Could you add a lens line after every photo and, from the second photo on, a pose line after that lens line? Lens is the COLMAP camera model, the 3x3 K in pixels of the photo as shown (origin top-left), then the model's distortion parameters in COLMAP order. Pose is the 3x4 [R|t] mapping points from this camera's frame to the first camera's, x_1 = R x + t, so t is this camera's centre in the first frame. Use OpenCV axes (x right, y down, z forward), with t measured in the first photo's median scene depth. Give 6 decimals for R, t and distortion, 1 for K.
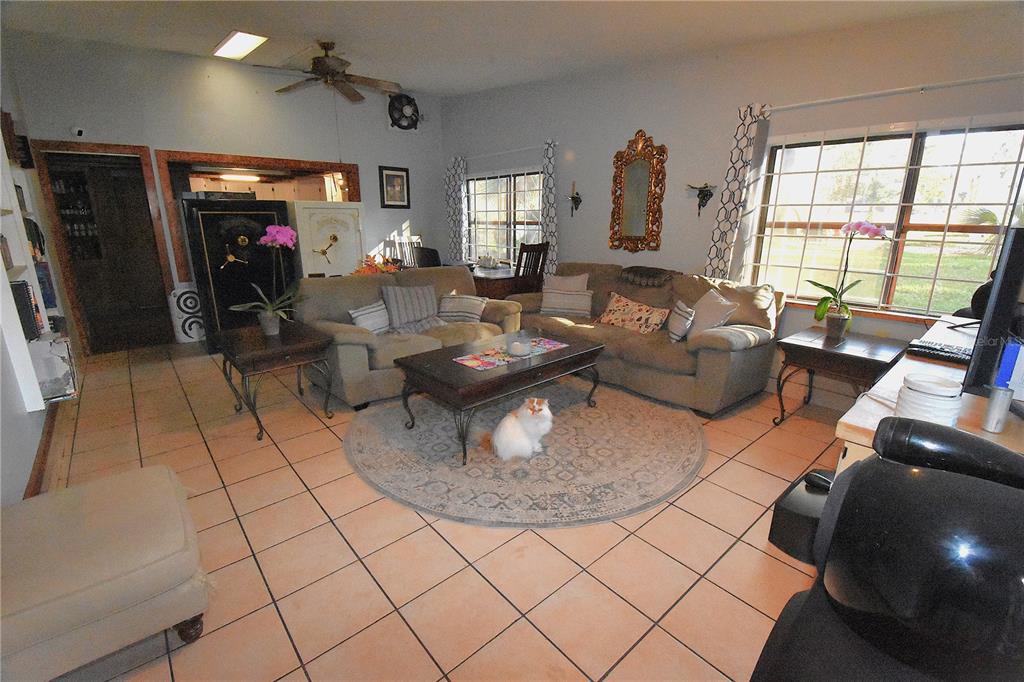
lens RADIAL K [[450.9, 0, 508.8], [0, 450.9, 334.1], [0, 0, 1]] dist [-0.012181, -0.004551]
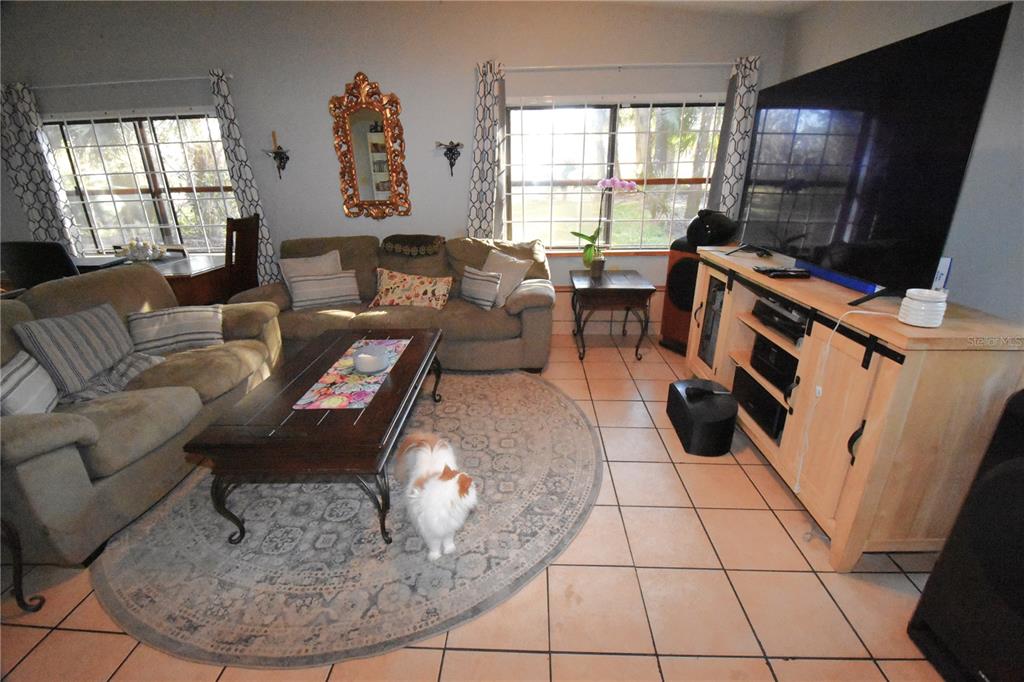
lens RADIAL K [[450.9, 0, 512.3], [0, 450.9, 338.2], [0, 0, 1]] dist [-0.012181, -0.004551]
pose [[0.678128, -0.254697, 0.689399, -0.246022], [0.194625, 0.966775, 0.165729, -0.062989], [-0.708705, 0.021789, 0.705168, 0.244132]]
